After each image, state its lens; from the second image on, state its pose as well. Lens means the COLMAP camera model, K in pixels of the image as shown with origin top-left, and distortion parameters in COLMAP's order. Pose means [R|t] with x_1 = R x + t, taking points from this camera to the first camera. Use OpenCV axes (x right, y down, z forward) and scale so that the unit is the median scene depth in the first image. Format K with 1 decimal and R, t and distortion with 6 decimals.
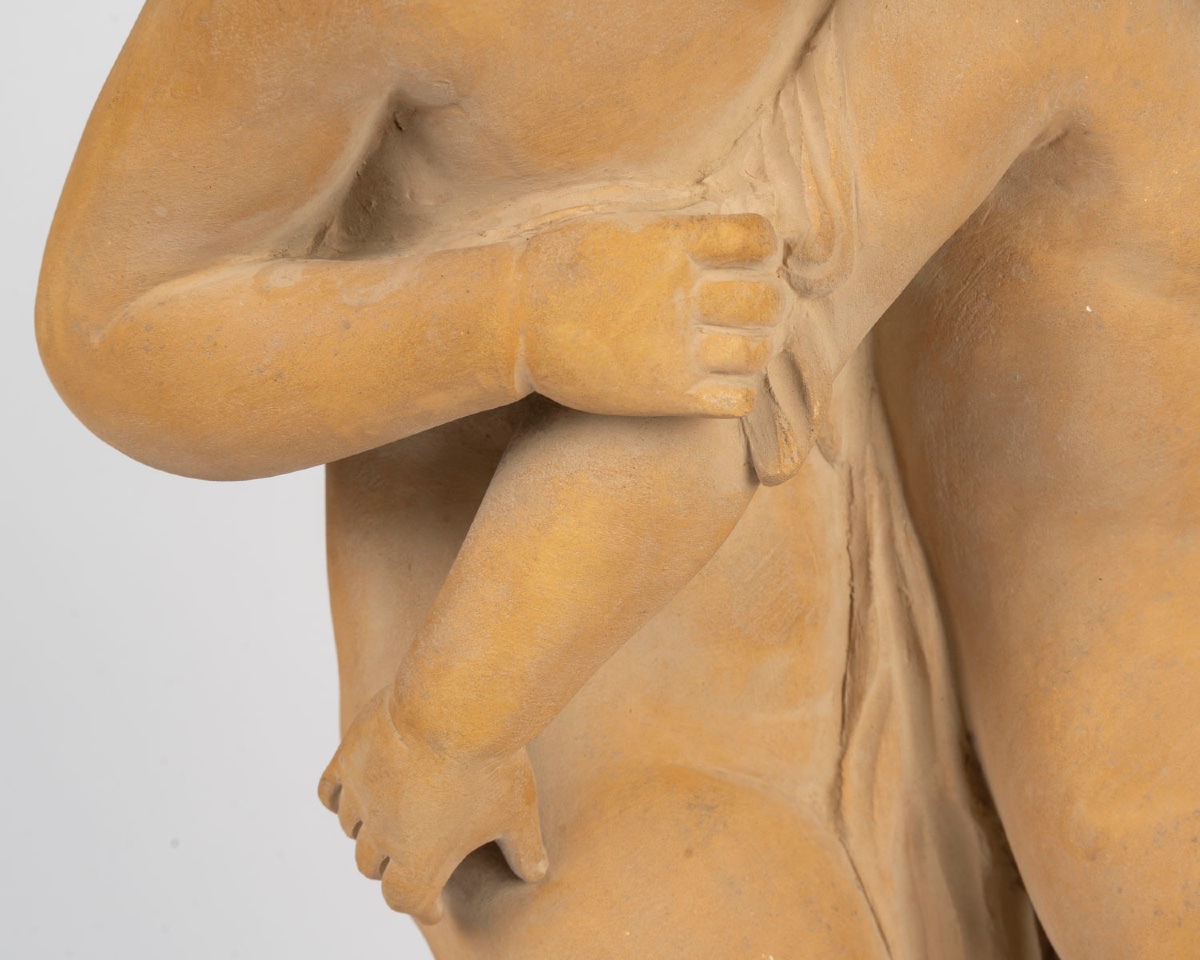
lens RADIAL K [[3721.6, 0, 729.9], [0, 3721.6, 480.2], [0, 0, 1]] dist [0.031918, 0.104158]
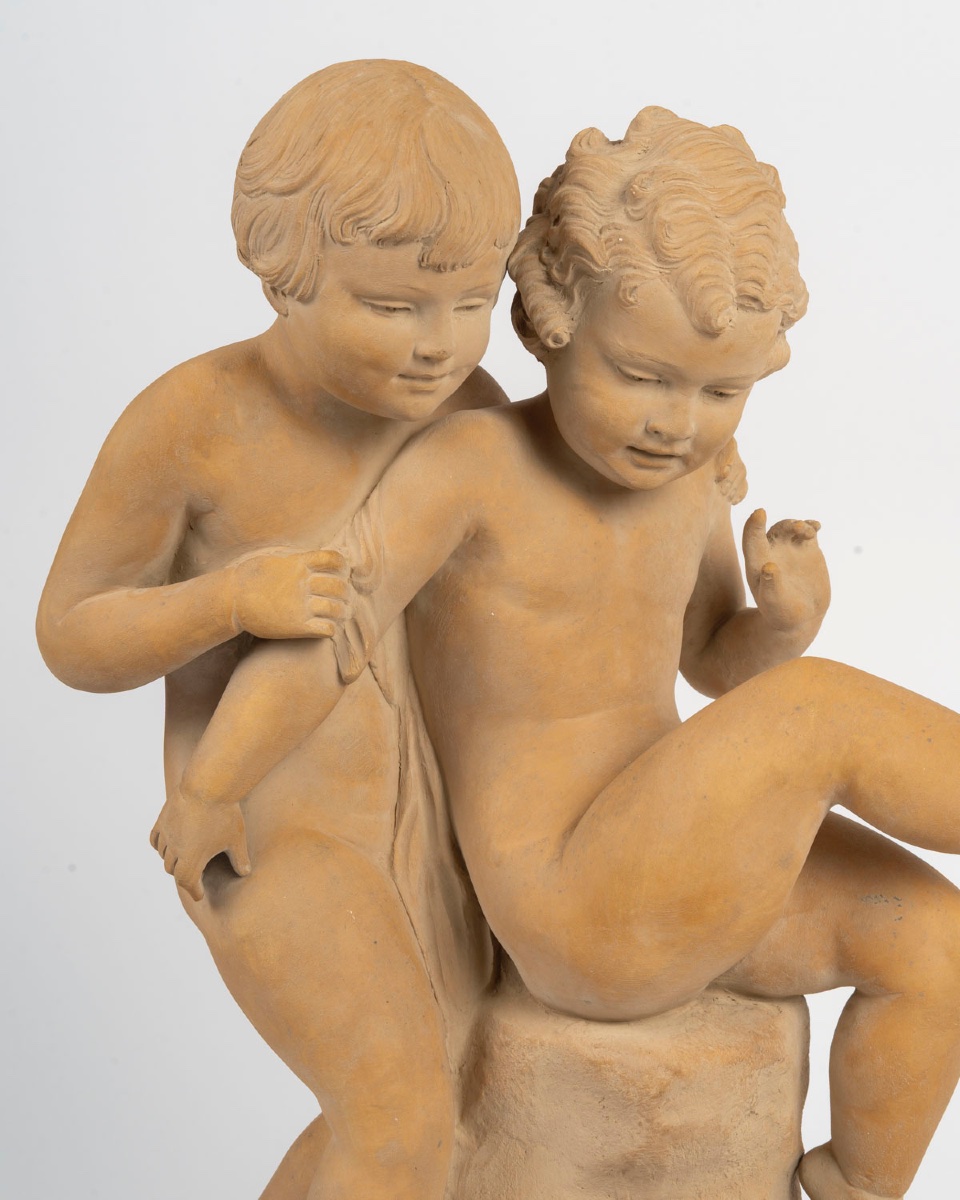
lens RADIAL K [[2481.6, 0, 480.9], [0, 2481.6, 541.5], [0, 0, 1]] dist [0.015682, 0.001419]
pose [[0.998242, -0.007237, -0.058822, 0.181258], [-0.011738, 0.948714, -0.315919, 0.396789], [0.058092, 0.316054, 0.946961, -0.457200]]
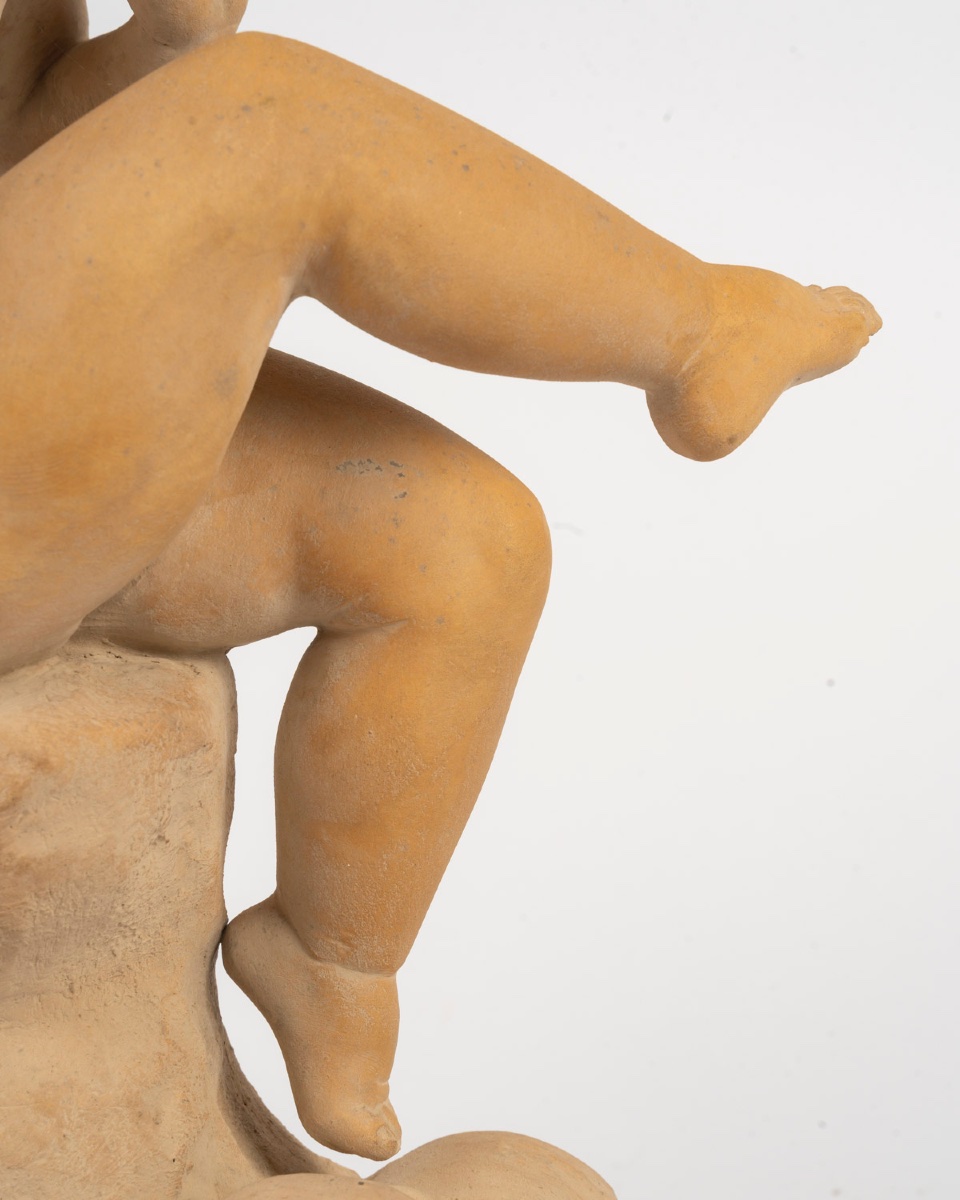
lens RADIAL K [[3188.9, 0, 480.0], [0, 3188.9, 671.4], [0, 0, 1]] dist [0.018493, -0.172723]
pose [[0.967789, -0.039099, 0.248710, 0.083422], [0.100008, 0.966288, -0.237248, 0.471582], [-0.231049, 0.254479, 0.939072, -0.014326]]
